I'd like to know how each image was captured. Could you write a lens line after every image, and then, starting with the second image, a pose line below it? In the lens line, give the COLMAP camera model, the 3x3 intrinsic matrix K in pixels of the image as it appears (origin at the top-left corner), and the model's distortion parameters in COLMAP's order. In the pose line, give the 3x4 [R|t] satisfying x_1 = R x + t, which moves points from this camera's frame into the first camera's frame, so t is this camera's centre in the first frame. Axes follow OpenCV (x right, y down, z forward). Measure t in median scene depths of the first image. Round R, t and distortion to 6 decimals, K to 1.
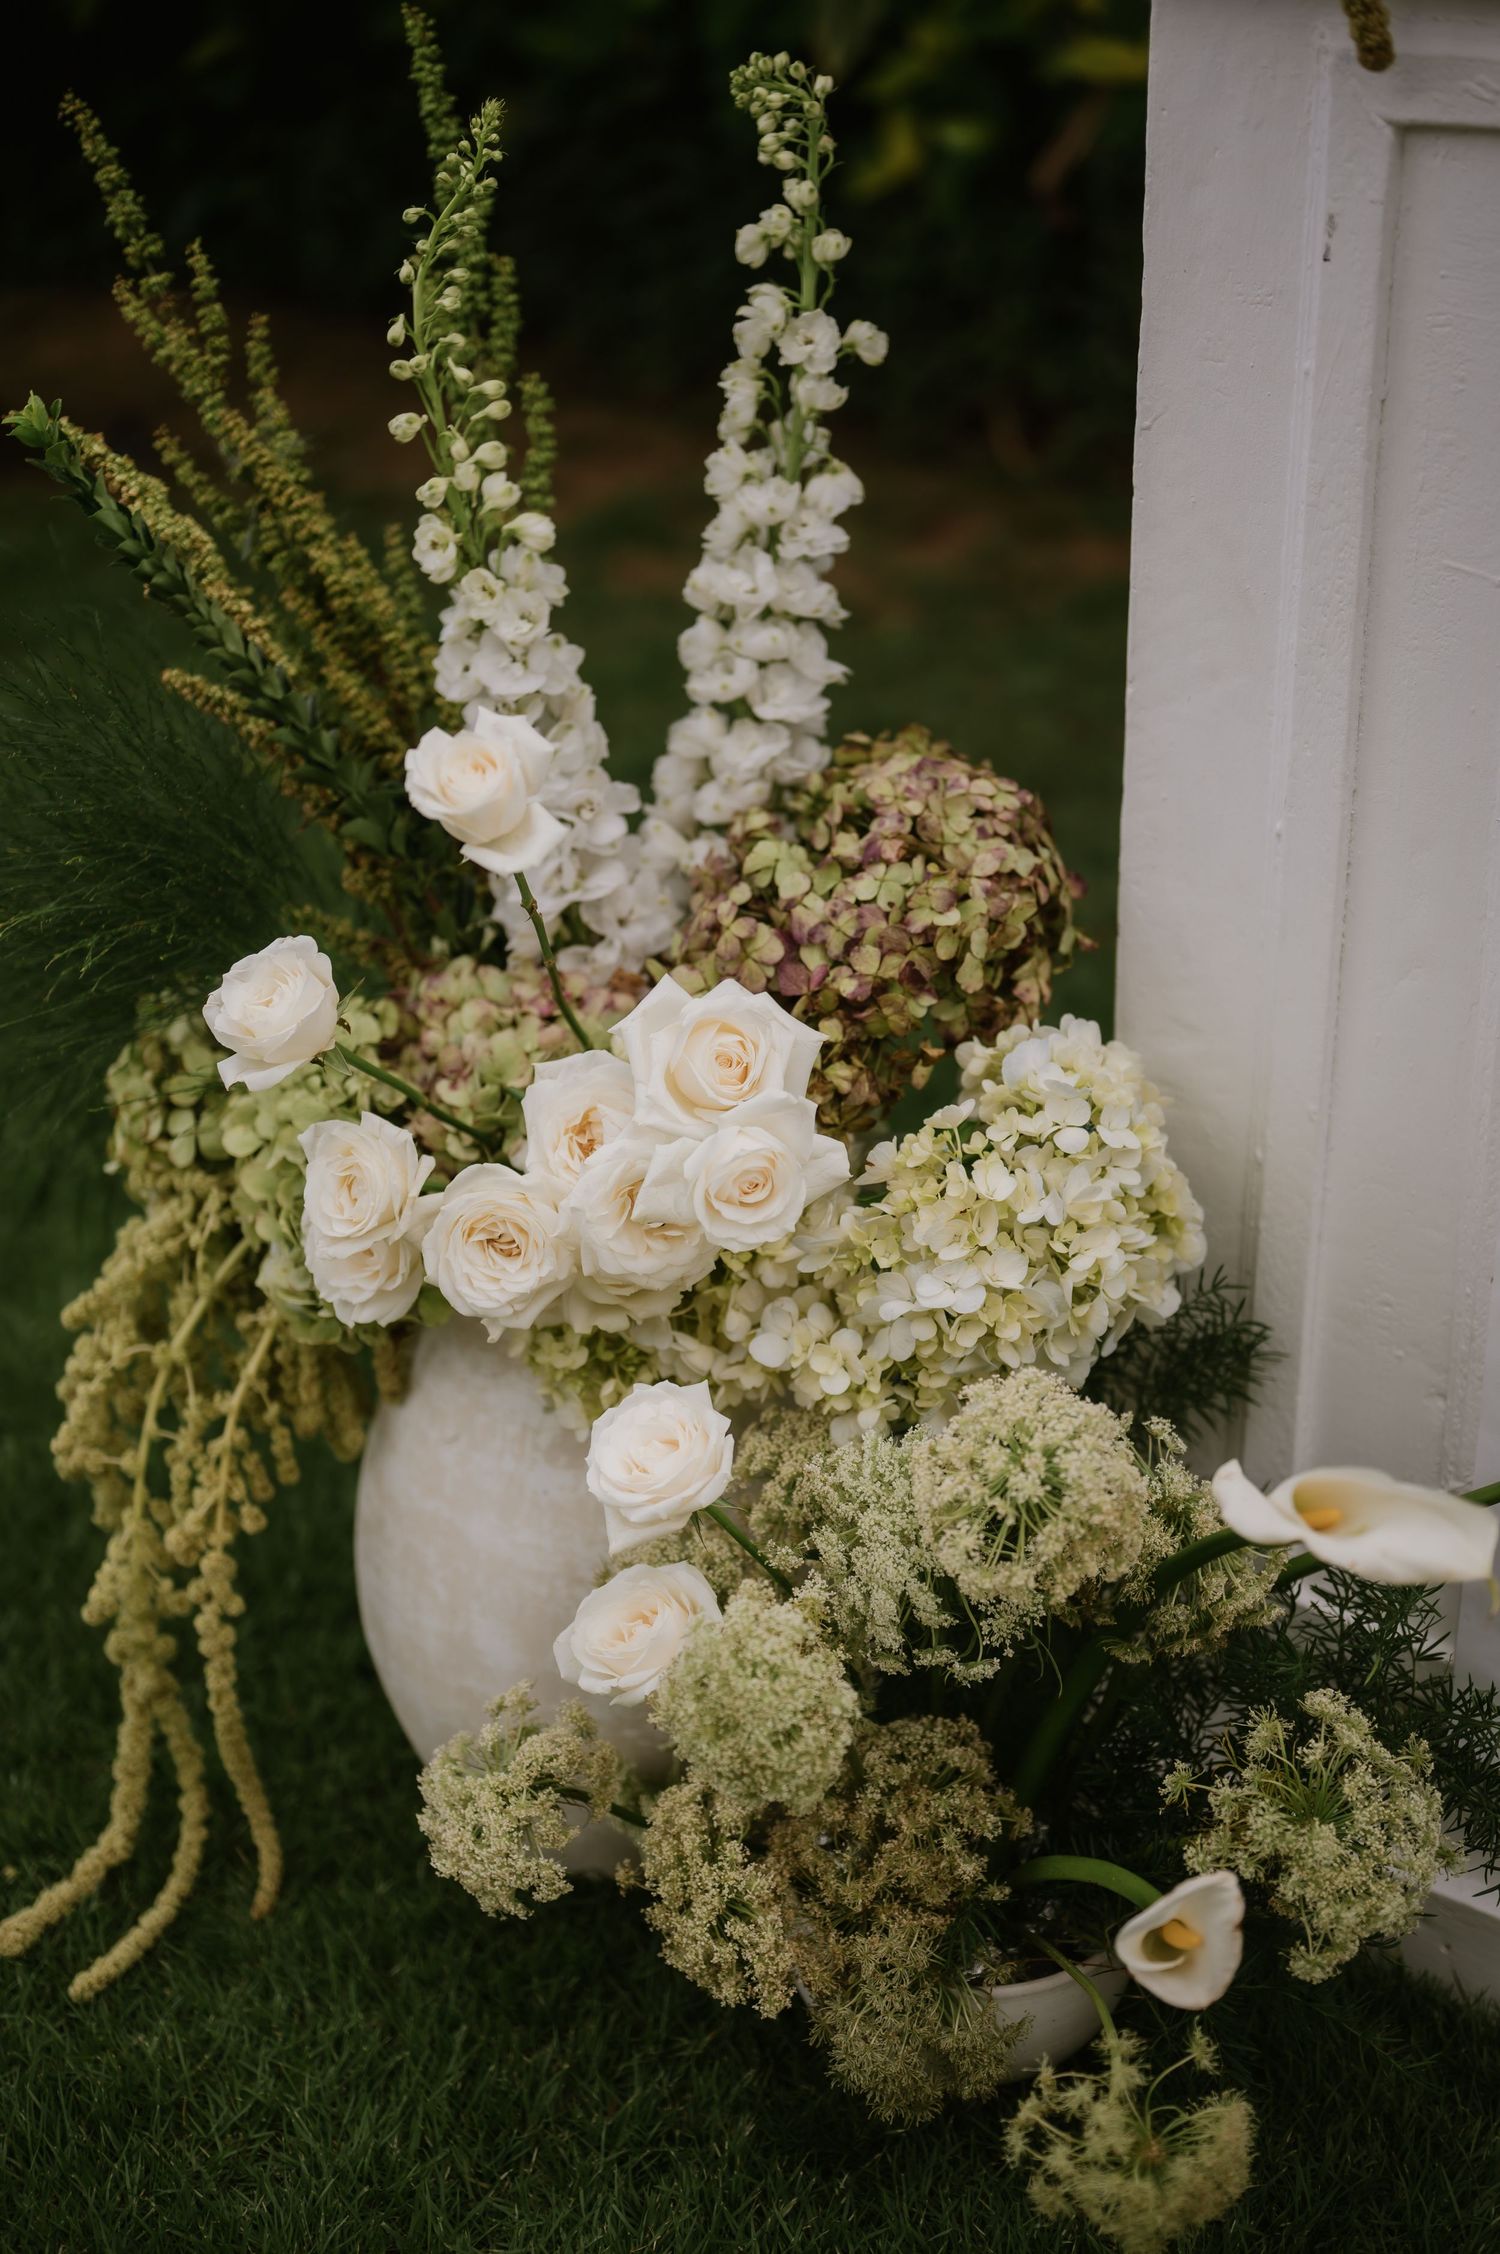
lens RADIAL K [[3157.3, 0, 754.3], [0, 3157.3, 1129.0], [0, 0, 1]] dist [-0.002296, 0.000000]
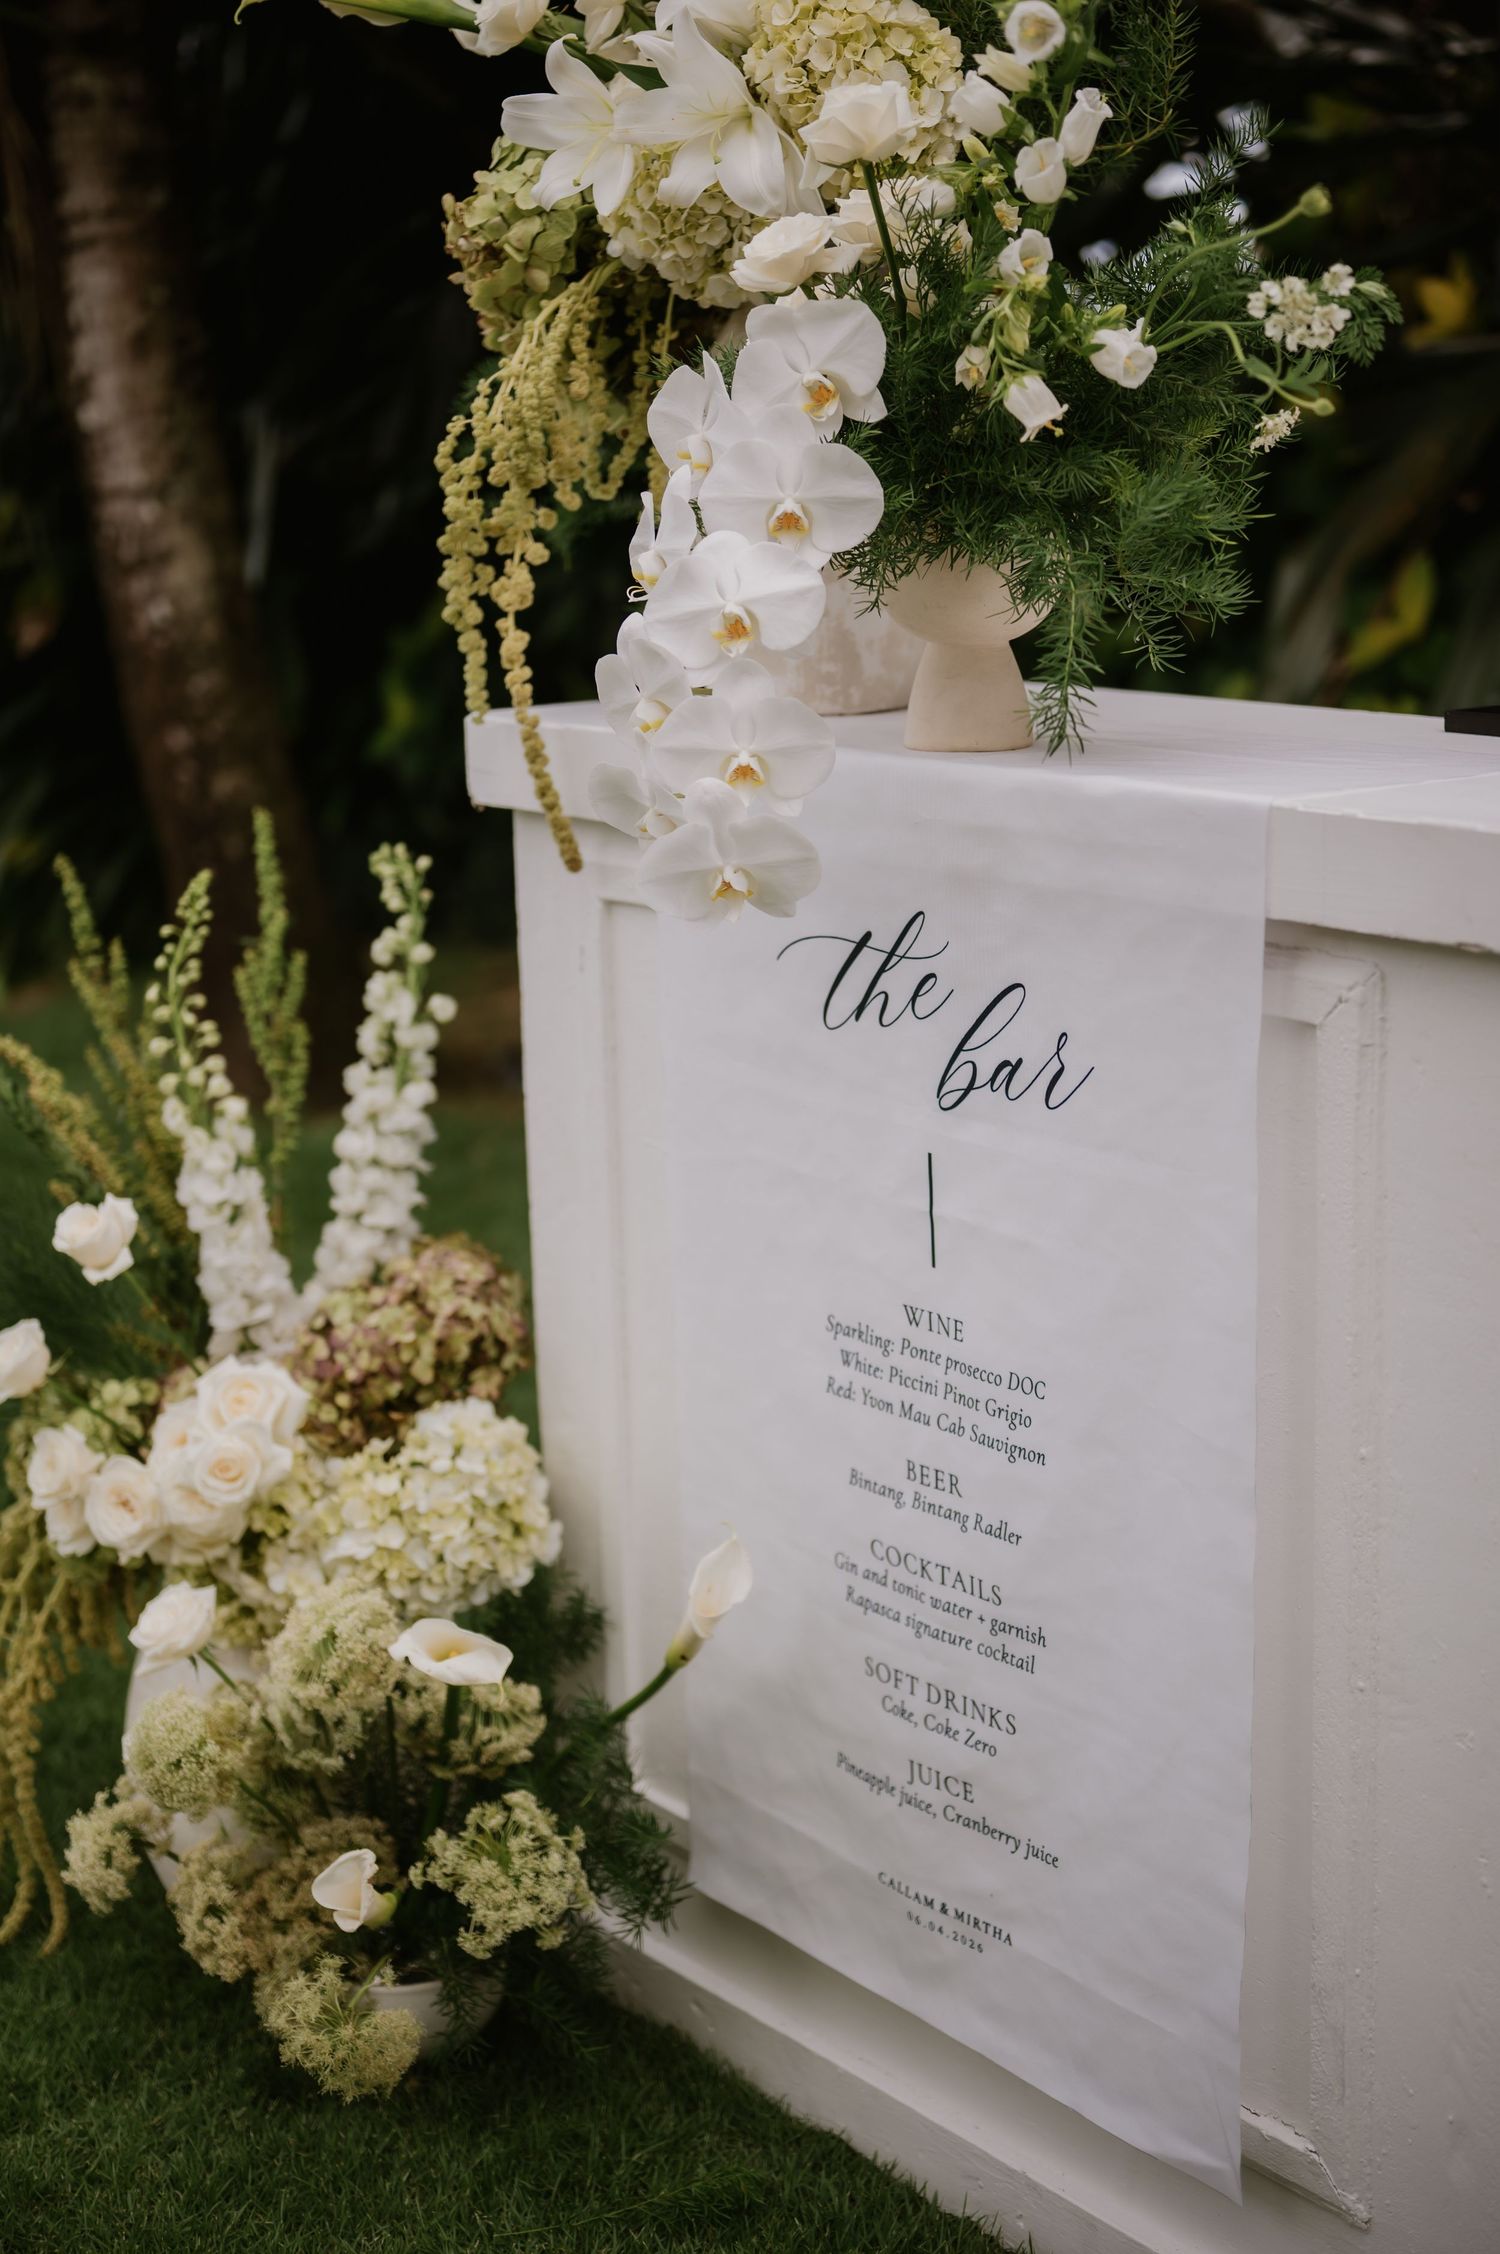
lens RADIAL K [[3157.3, 0, 746.9], [0, 3157.3, 1122.0], [0, 0, 1]] dist [-0.002296, 0.000000]
pose [[0.971627, 0.036567, -0.233674, 0.612961], [-0.082682, 0.978156, -0.190723, 0.125840], [0.221596, 0.204632, 0.953426, -0.592379]]
